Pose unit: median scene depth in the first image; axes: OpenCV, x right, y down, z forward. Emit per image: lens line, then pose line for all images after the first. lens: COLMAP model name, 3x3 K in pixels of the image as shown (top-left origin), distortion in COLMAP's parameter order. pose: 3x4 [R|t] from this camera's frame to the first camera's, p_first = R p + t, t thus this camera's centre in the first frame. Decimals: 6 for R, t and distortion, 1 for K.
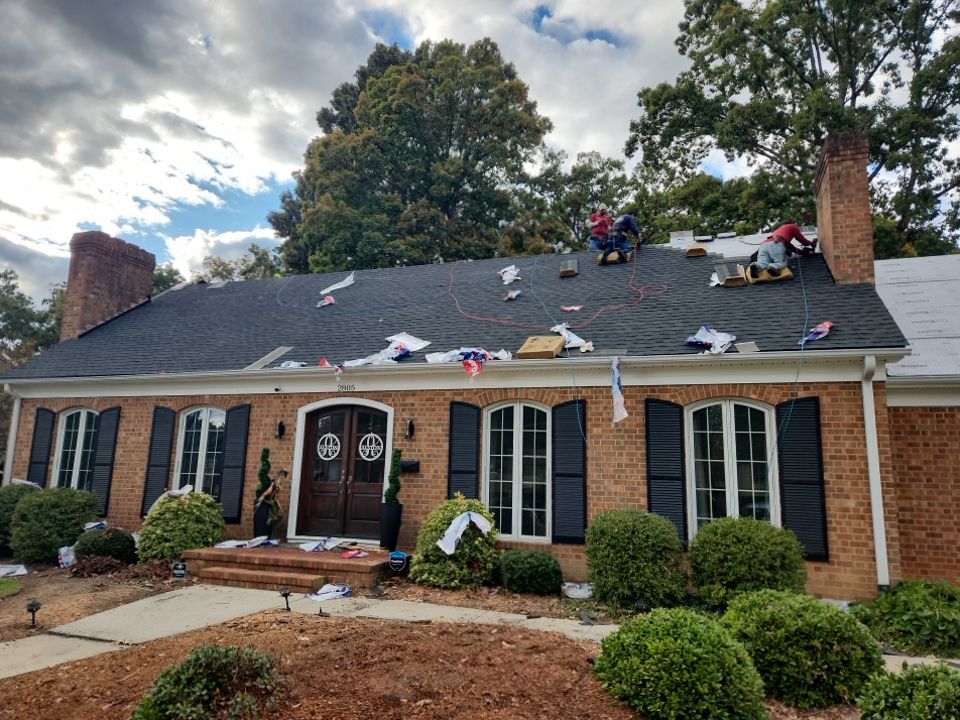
lens RADIAL K [[657.5, 0, 478.9], [0, 657.5, 360.1], [0, 0, 1]] dist [0.082126, -0.072684]
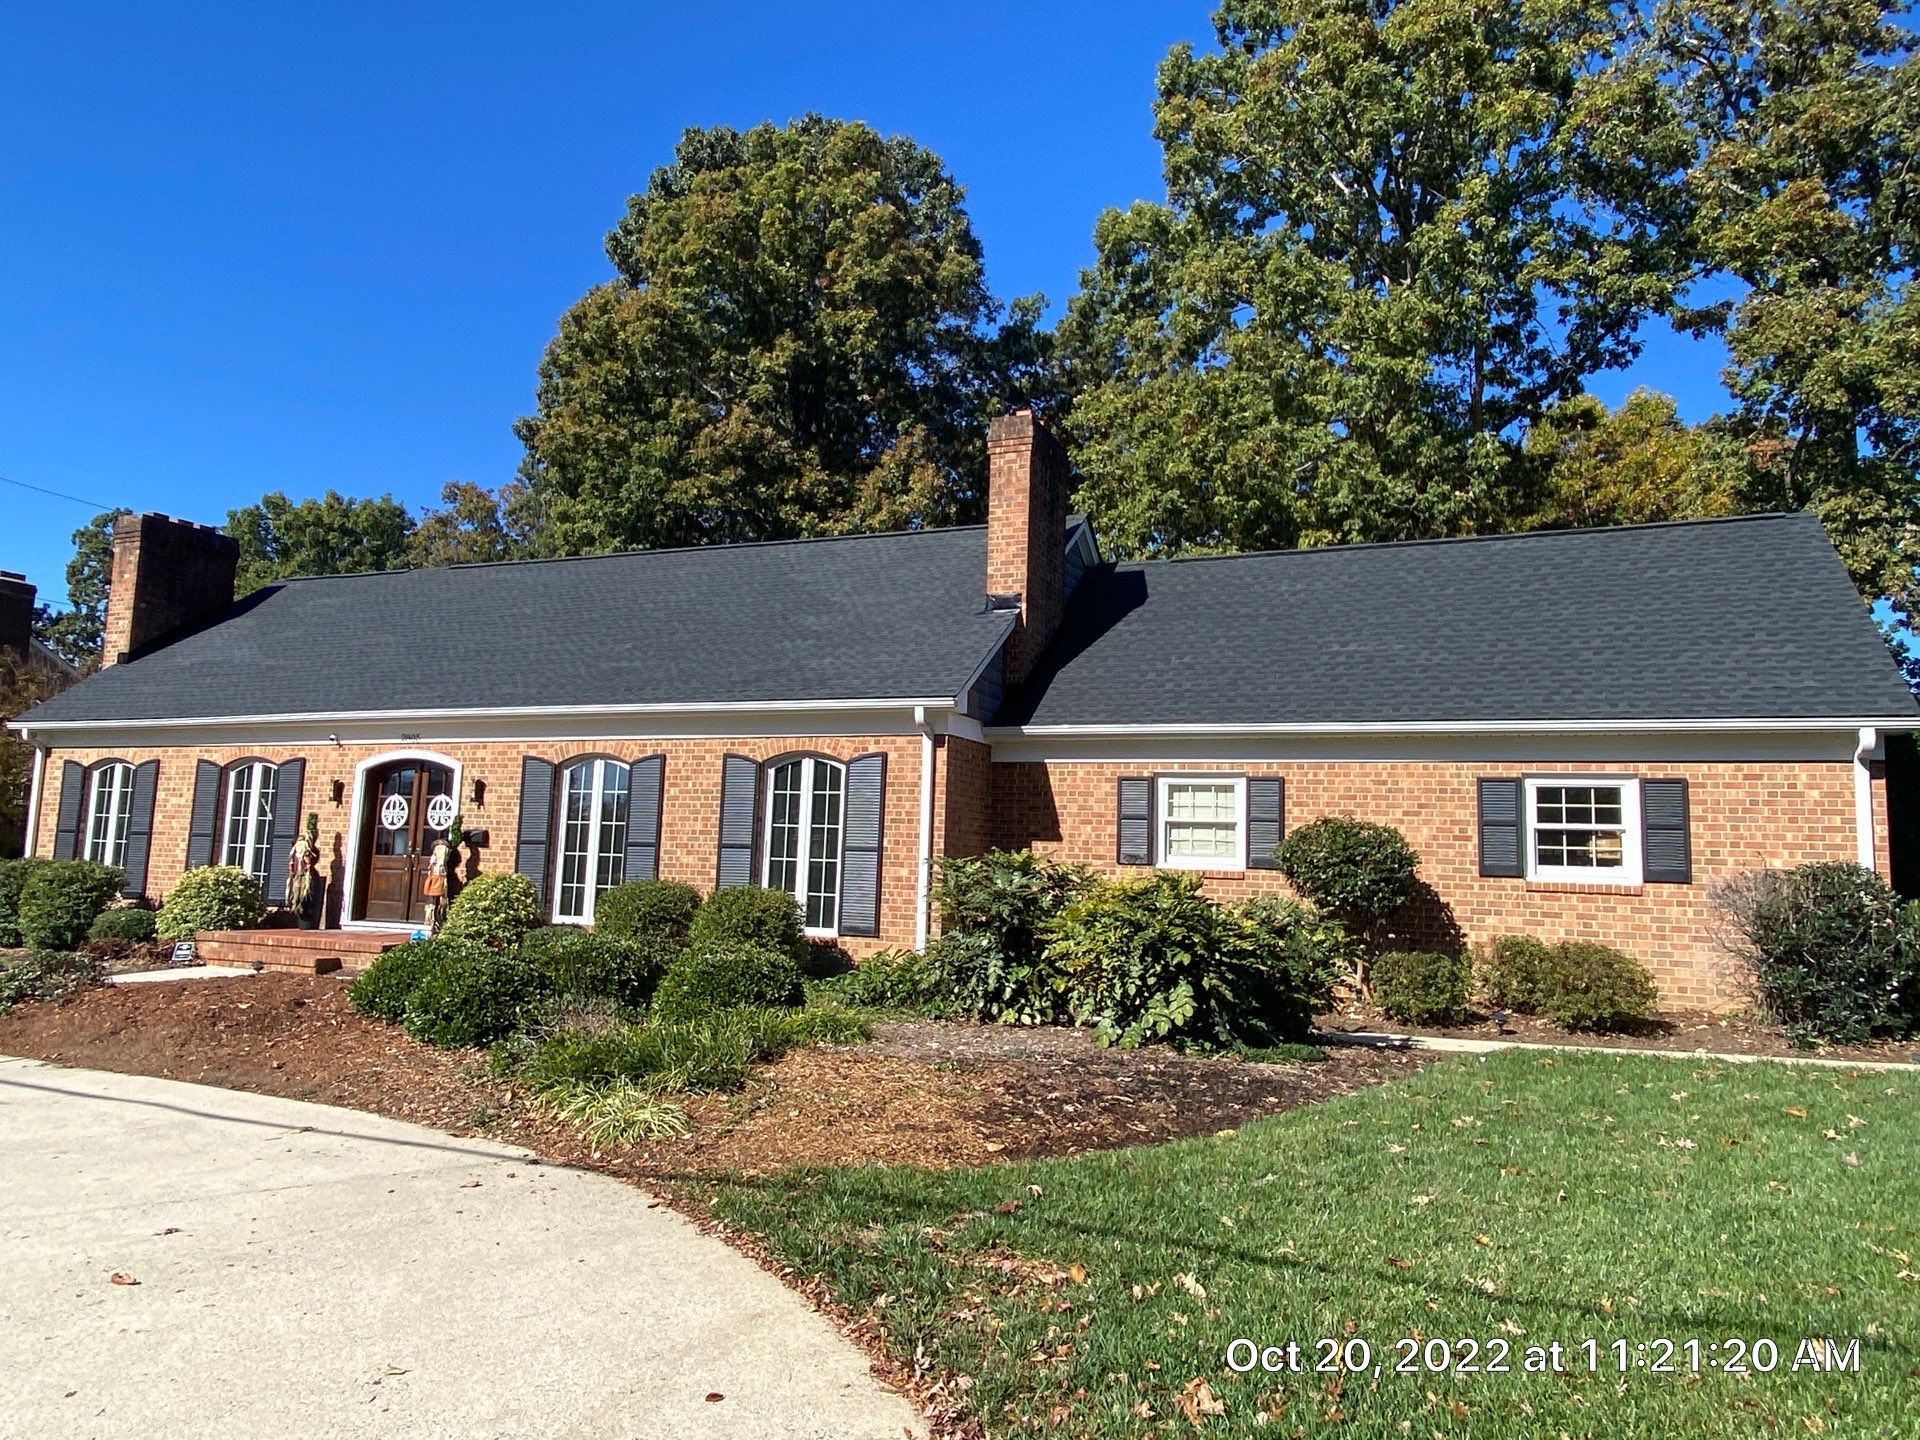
lens RADIAL K [[1298.4, 0, 956.2], [0, 1298.4, 695.7], [0, 0, 1]] dist [0.047180, -0.030371]
pose [[0.997937, -0.002819, -0.064139, 0.549428], [0.004943, 0.999444, 0.032977, -0.056265], [0.064010, -0.033226, 0.997396, -0.518516]]
